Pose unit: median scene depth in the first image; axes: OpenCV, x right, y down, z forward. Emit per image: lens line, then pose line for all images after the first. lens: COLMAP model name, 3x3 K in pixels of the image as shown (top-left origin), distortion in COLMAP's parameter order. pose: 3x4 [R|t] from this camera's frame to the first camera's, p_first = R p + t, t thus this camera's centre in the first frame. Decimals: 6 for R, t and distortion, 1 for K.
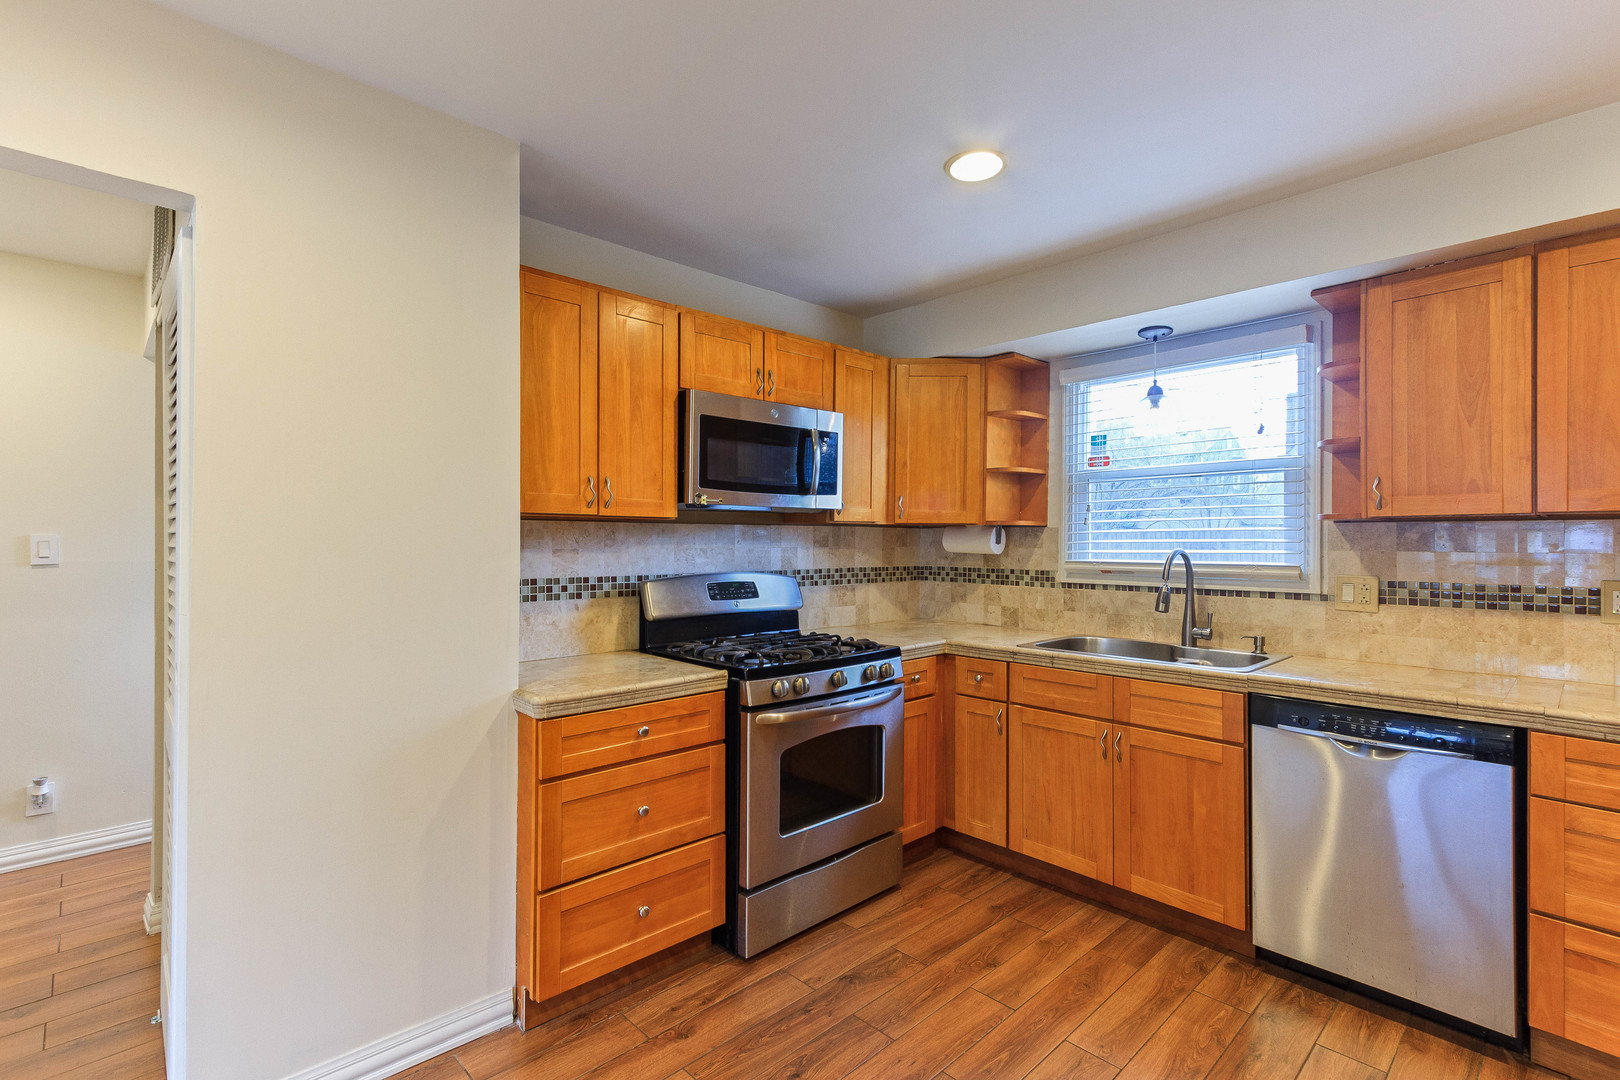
lens RADIAL K [[744.1, 0, 812.5], [0, 744.1, 538.9], [0, 0, 1]] dist [0.017217, -0.001812]
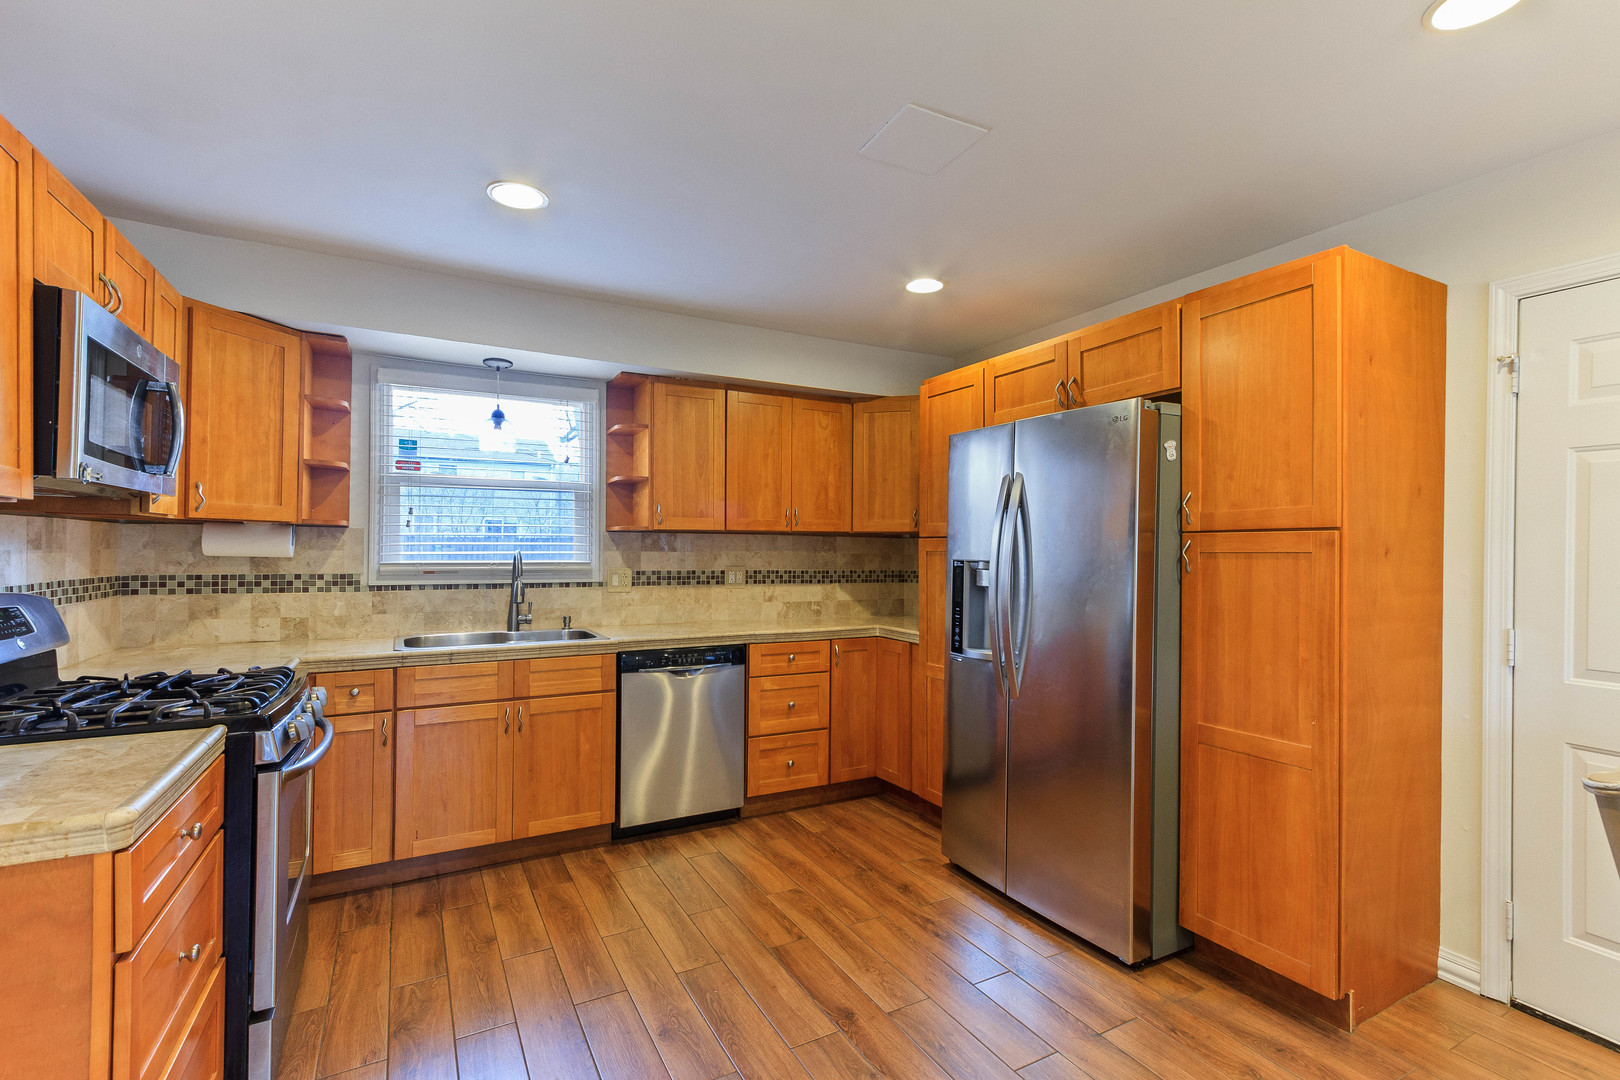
lens RADIAL K [[744.1, 0, 818.5], [0, 744.1, 548.1], [0, 0, 1]] dist [0.017217, -0.001812]
pose [[0.253943, -0.000813, 0.967219, -0.569312], [-0.010087, 0.999943, 0.003488, 0.000756], [-0.967167, -0.010642, 0.253920, 0.237913]]
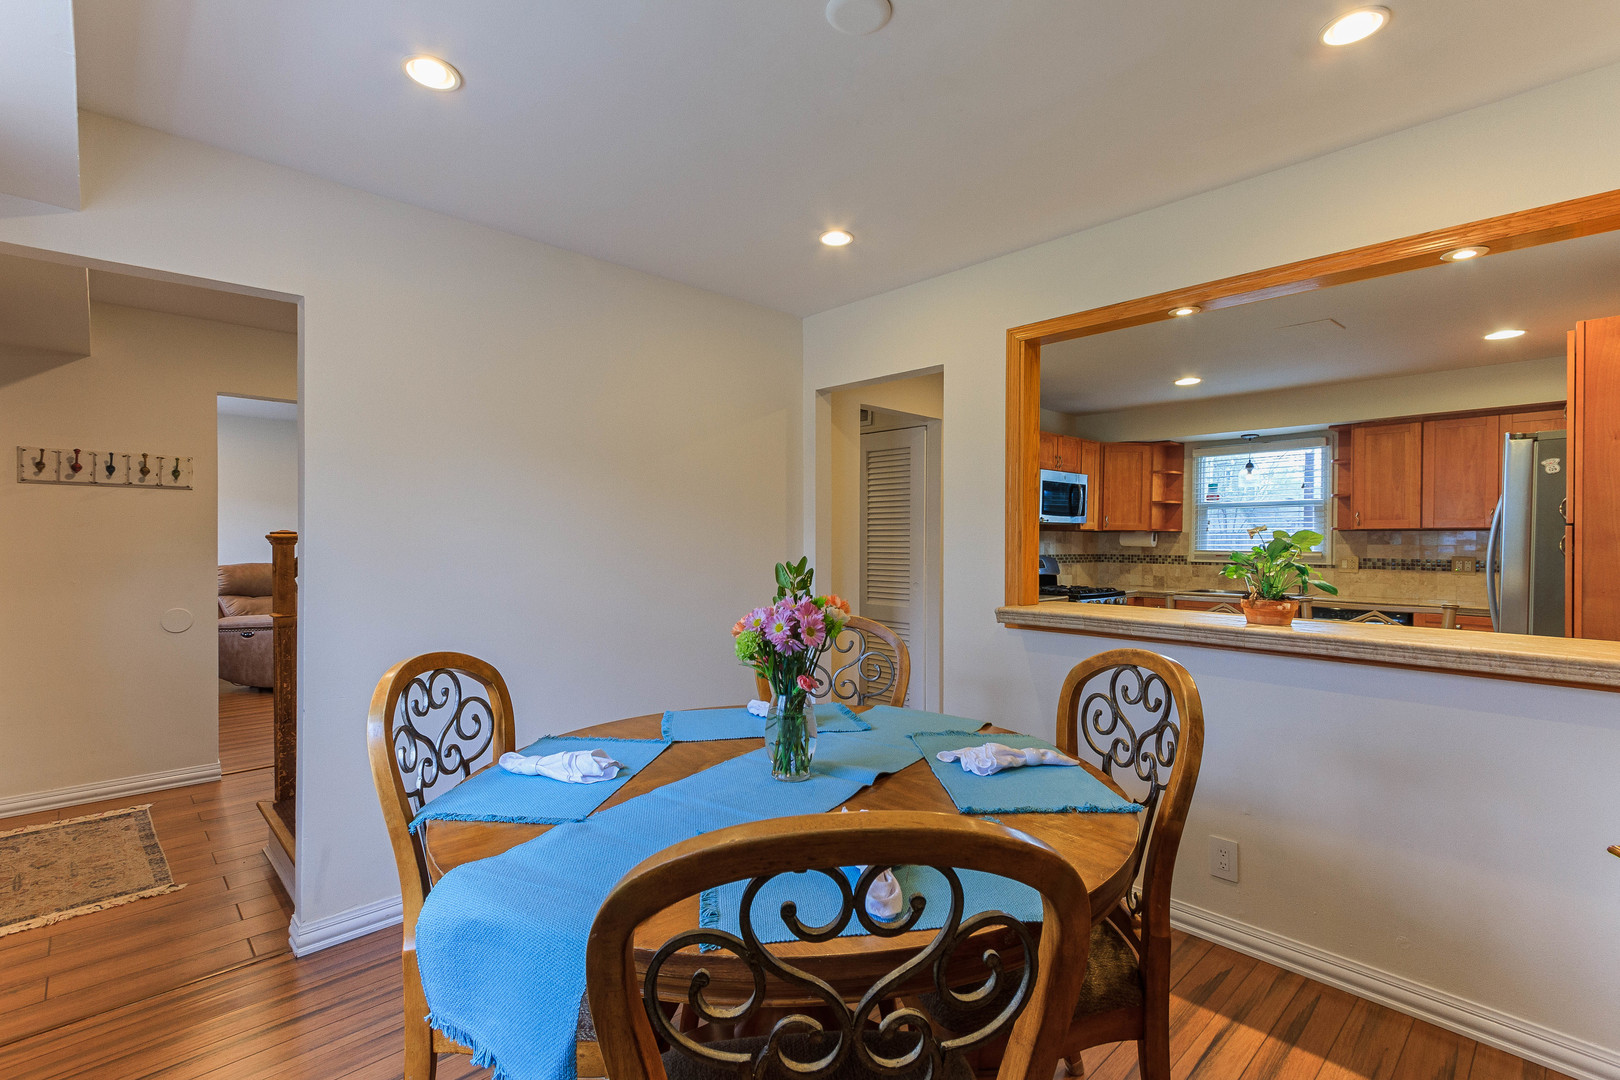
lens RADIAL K [[744.1, 0, 804.6], [0, 744.1, 545.7], [0, 0, 1]] dist [0.017217, -0.001812]
pose [[0.999983, 0.001728, -0.005534, -0.782199], [-0.001668, 0.999942, 0.010663, -0.000360], [0.005553, -0.010653, 0.999928, -1.102381]]
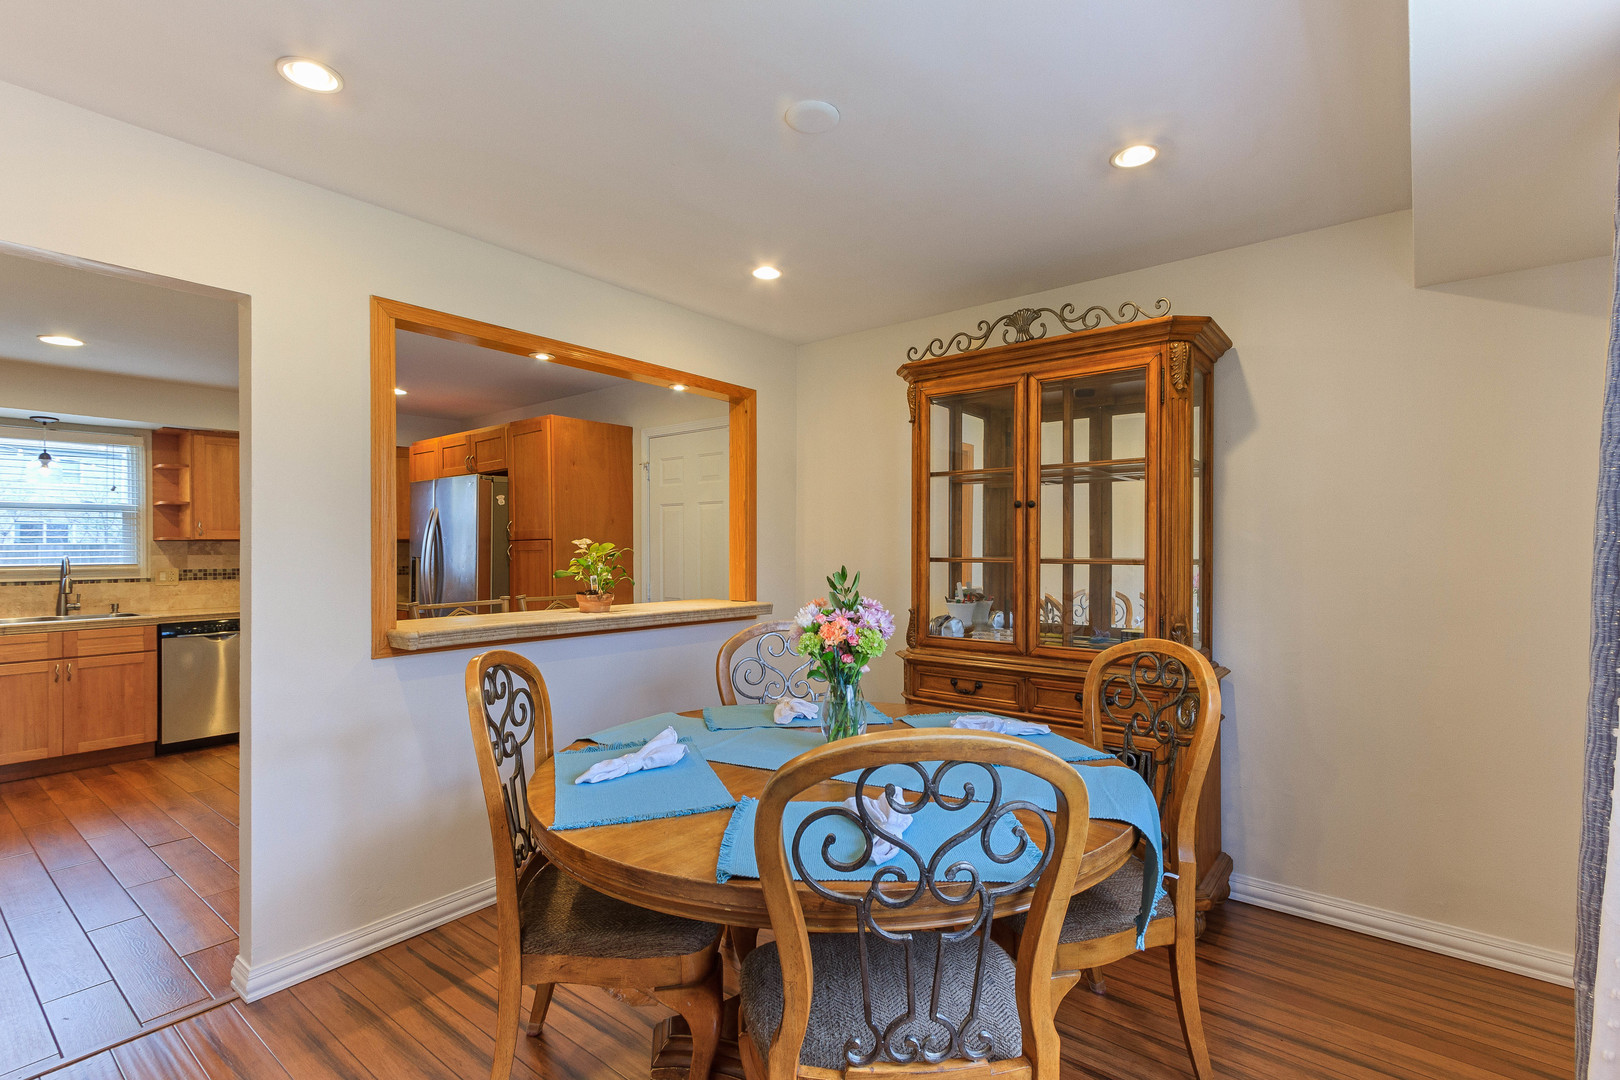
lens RADIAL K [[744.1, 0, 823.5], [0, 744.1, 547.0], [0, 0, 1]] dist [0.017217, -0.001812]
pose [[-0.143605, 0.000063, 0.989635, -1.450239], [0.002052, 0.999998, 0.000234, -0.003151], [-0.989633, 0.002064, -0.143604, -0.426596]]
